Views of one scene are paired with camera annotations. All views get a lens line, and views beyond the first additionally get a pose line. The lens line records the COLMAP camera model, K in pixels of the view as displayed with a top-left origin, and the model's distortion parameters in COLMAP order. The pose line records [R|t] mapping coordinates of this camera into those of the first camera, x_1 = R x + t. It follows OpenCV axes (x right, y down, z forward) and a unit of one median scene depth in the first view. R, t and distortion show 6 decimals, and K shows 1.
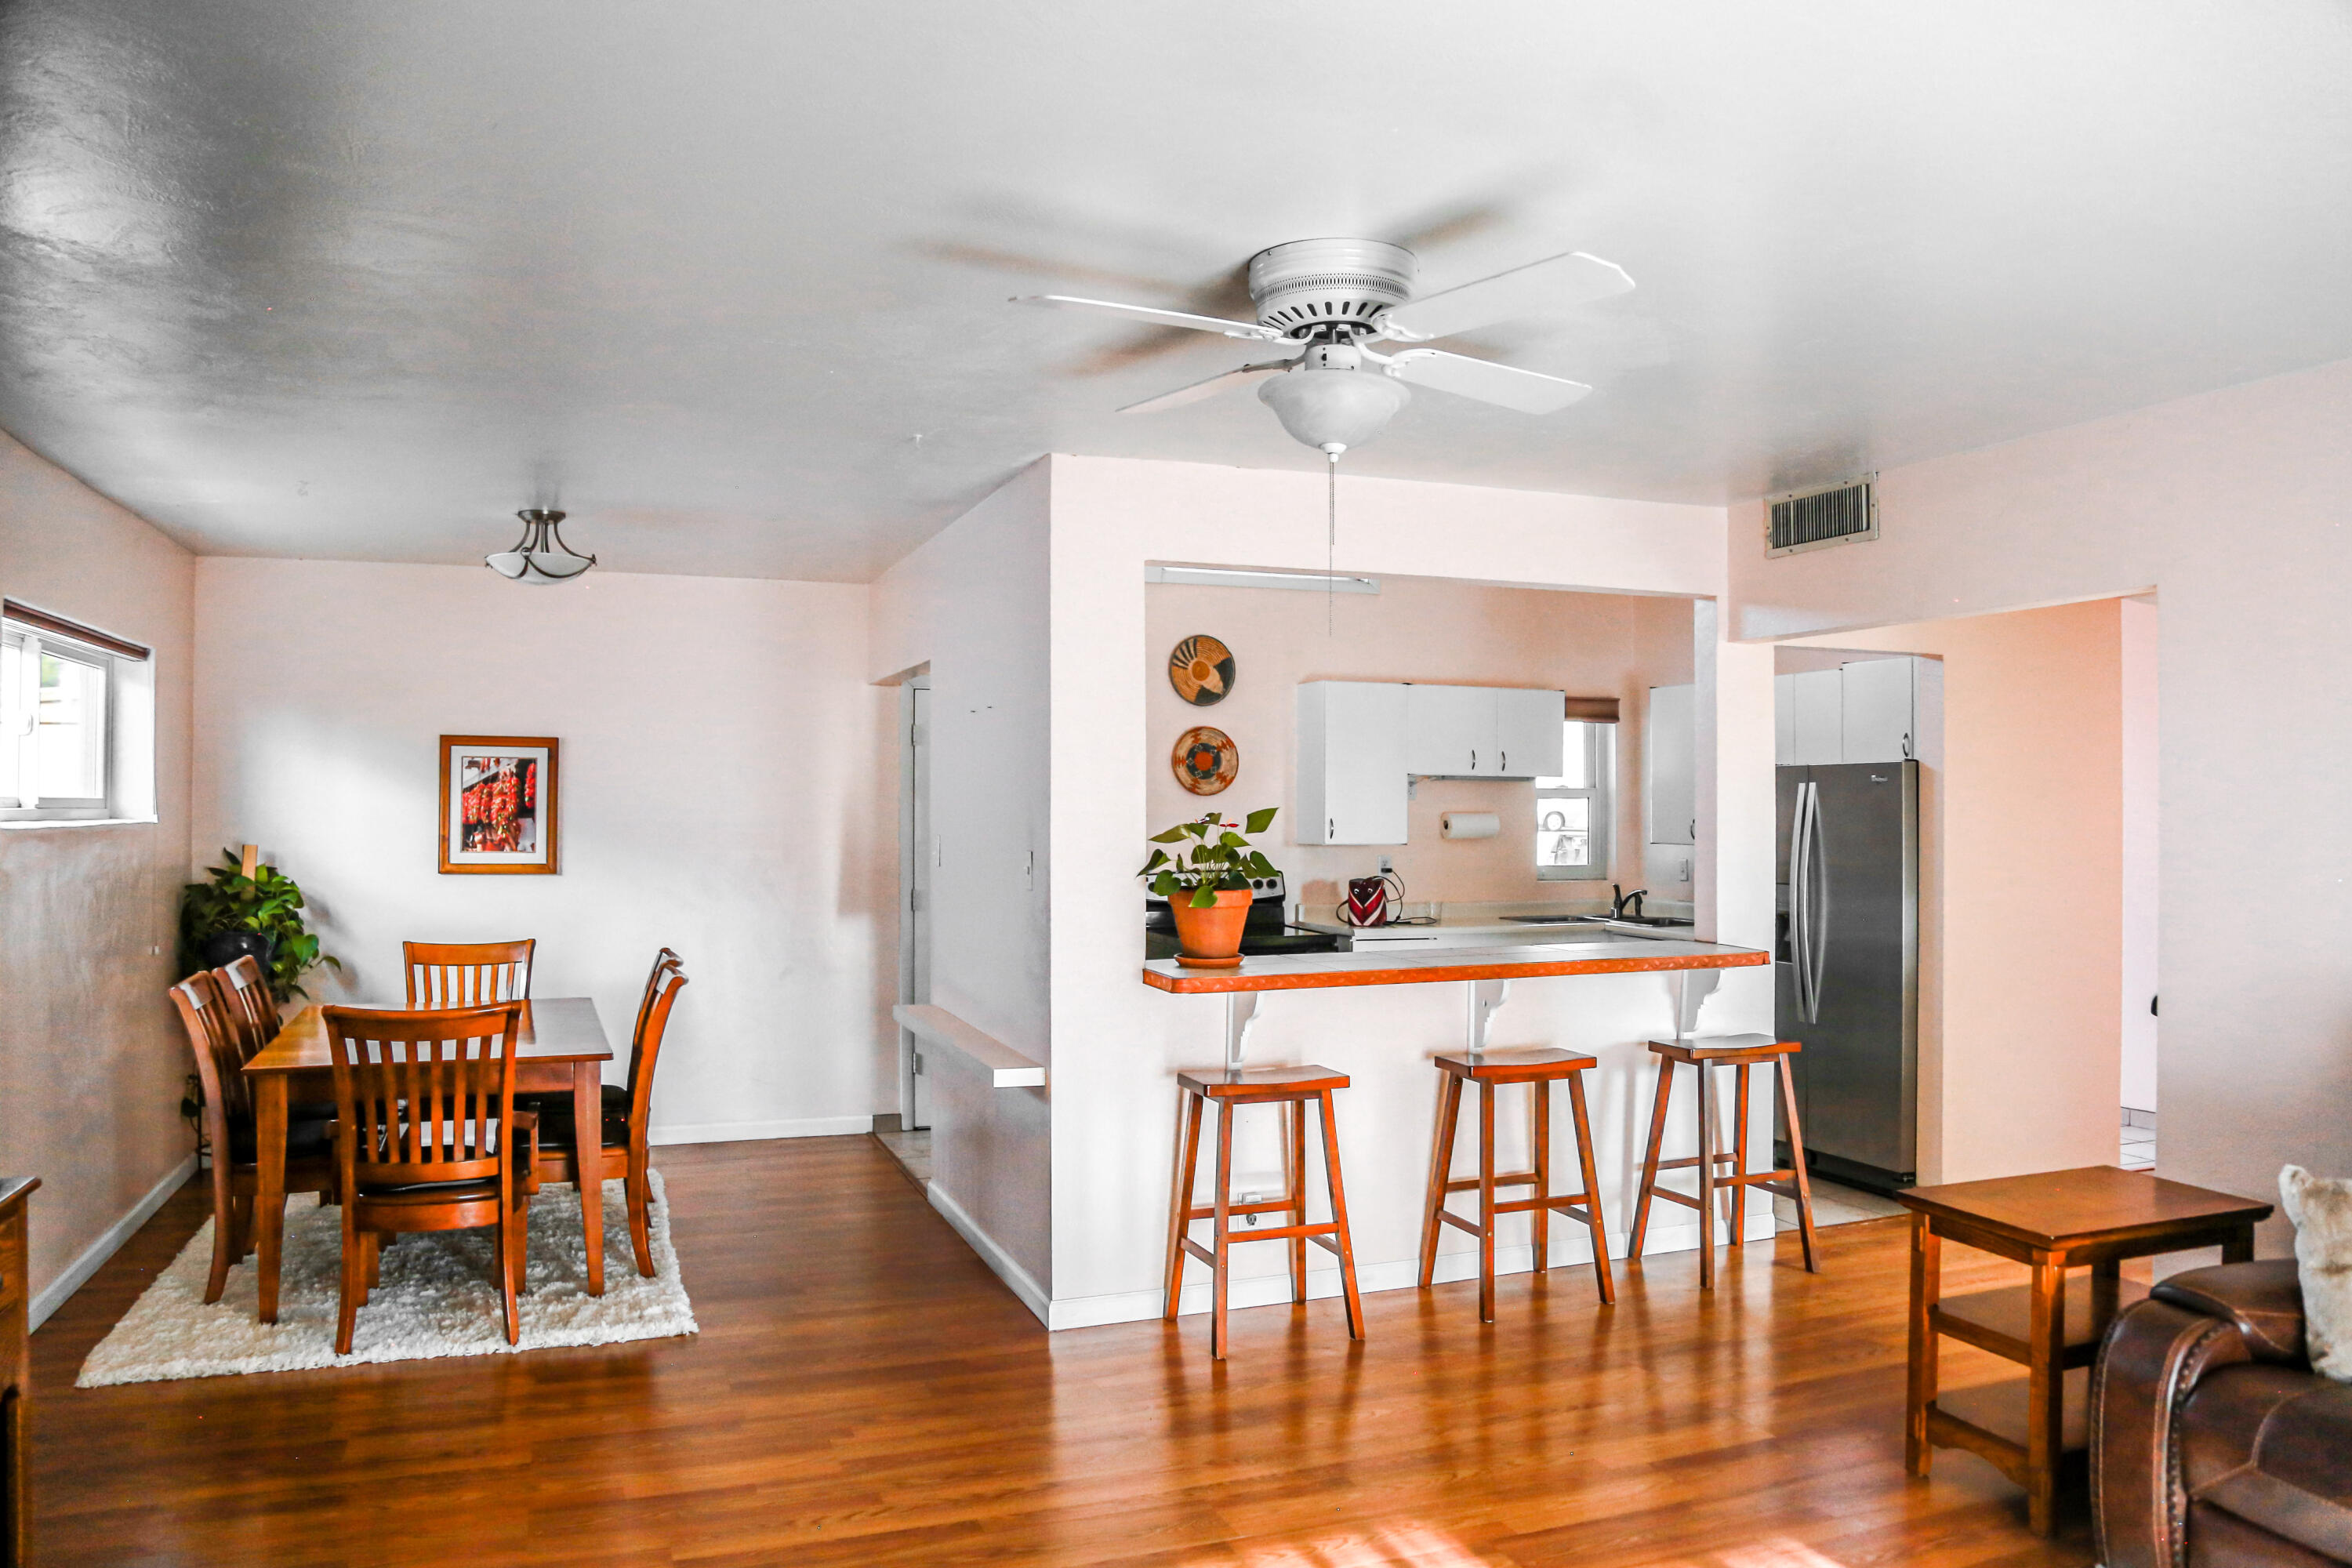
lens RADIAL K [[1644.4, 0, 1170.0], [0, 1644.4, 792.9], [0, 0, 1]] dist [-0.091648, 0.039418]
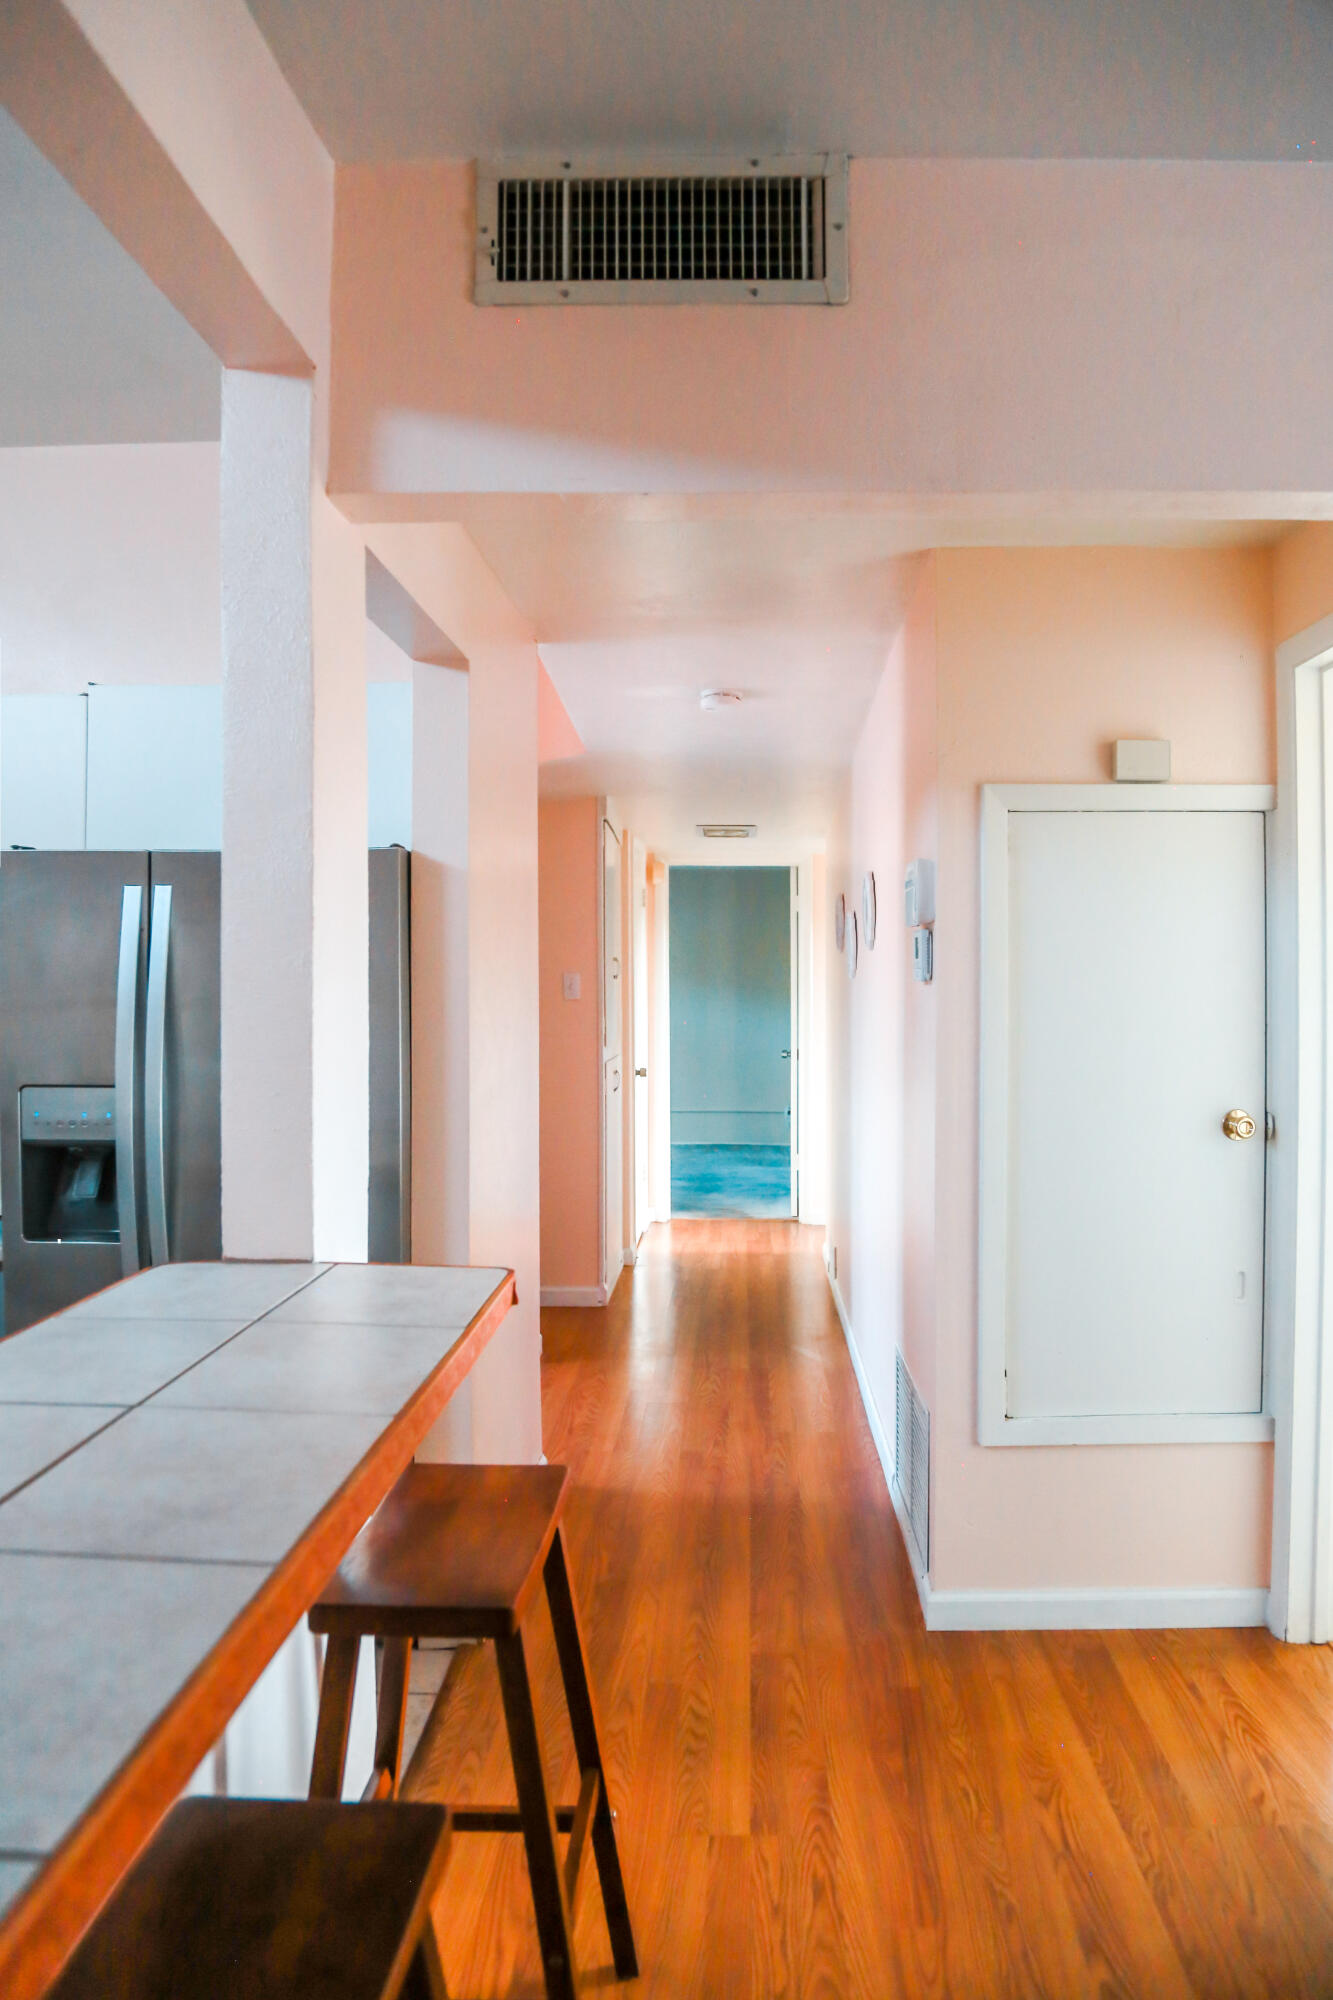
lens RADIAL K [[1398.3, 0, 682.0], [0, 1398.3, 1000.7], [0, 0, 1]] dist [-0.091648, 0.039418]
pose [[0.381502, -0.016808, 0.924215, 0.043209], [-0.006488, 0.999761, 0.020860, 0.015582], [-0.924345, -0.013954, 0.381302, 0.536251]]
